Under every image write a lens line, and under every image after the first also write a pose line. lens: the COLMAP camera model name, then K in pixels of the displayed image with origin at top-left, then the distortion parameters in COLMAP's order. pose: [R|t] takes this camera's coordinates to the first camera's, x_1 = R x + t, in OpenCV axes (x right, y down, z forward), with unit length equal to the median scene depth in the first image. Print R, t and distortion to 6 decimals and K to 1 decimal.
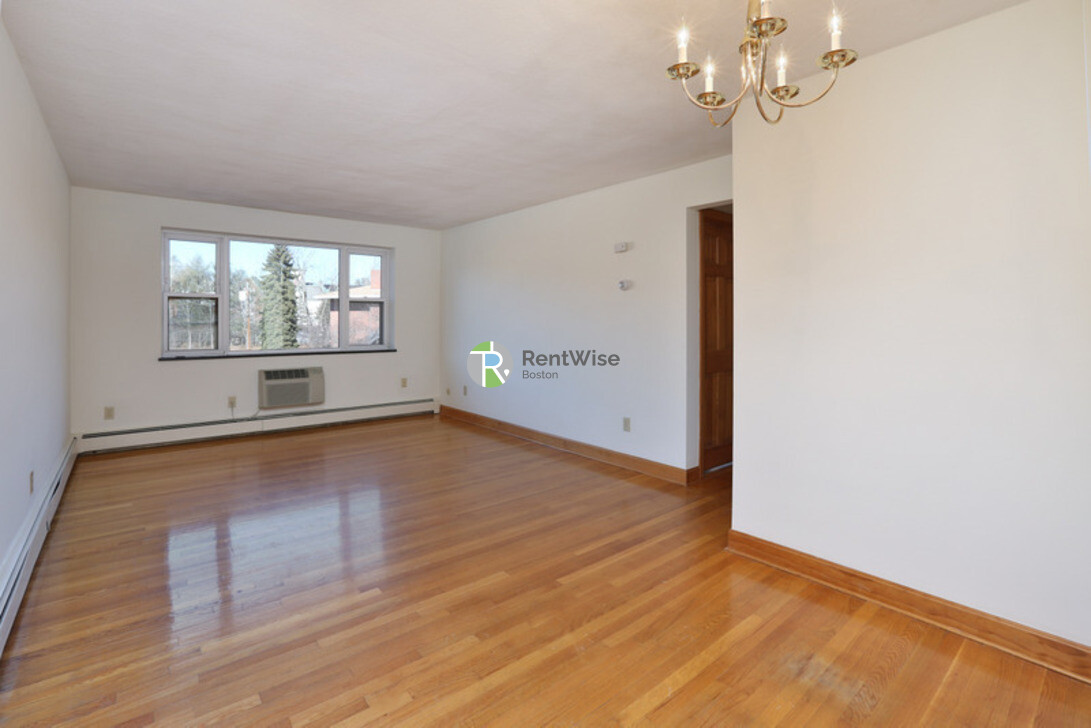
lens RADIAL K [[534.0, 0, 546.4], [0, 534.0, 323.8], [0, 0, 1]] dist [-0.000397, -0.000017]
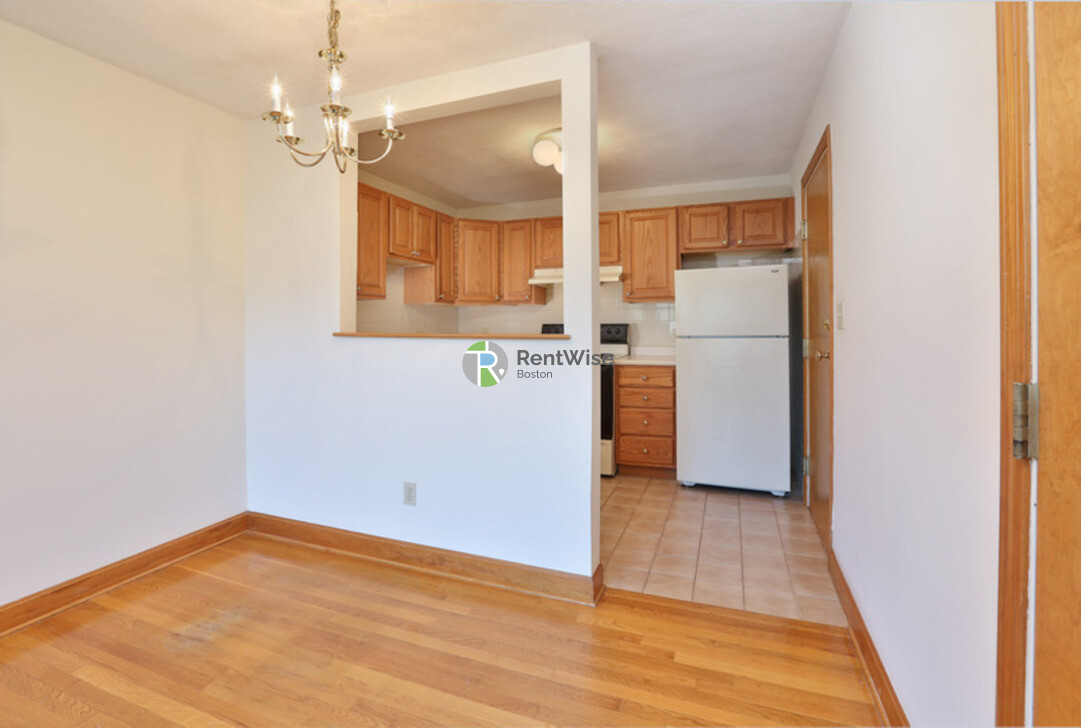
lens RADIAL K [[489.5, 0, 537.6], [0, 489.5, 322.7], [0, 0, 1]] dist [-0.045760, 0.000523]
pose [[-0.495696, -0.003149, 0.868491, -0.641551], [0.005049, 0.999966, 0.006507, 0.002380], [-0.868482, 0.007611, -0.495663, 0.801827]]
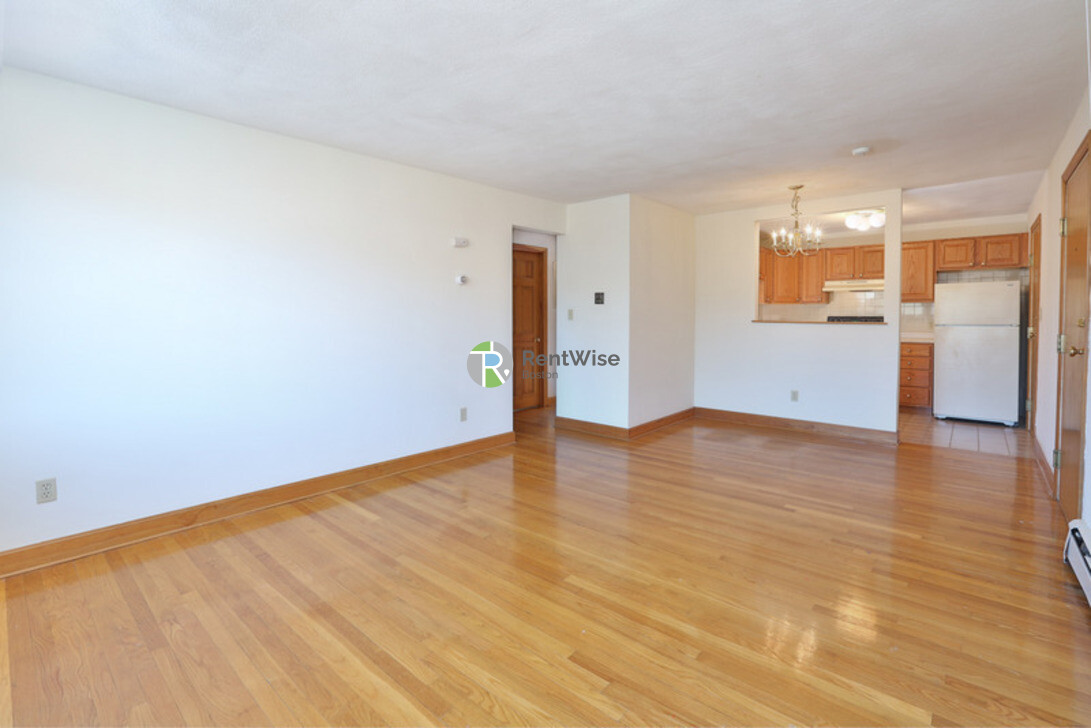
lens RADIAL K [[534.0, 0, 546.4], [0, 534.0, 323.8], [0, 0, 1]] dist [-0.000397, -0.000017]
pose [[-0.221633, -0.026681, 0.974765, -1.826240], [0.001918, 0.999612, 0.027797, -0.029215], [-0.975128, 0.008031, -0.221496, 2.301324]]
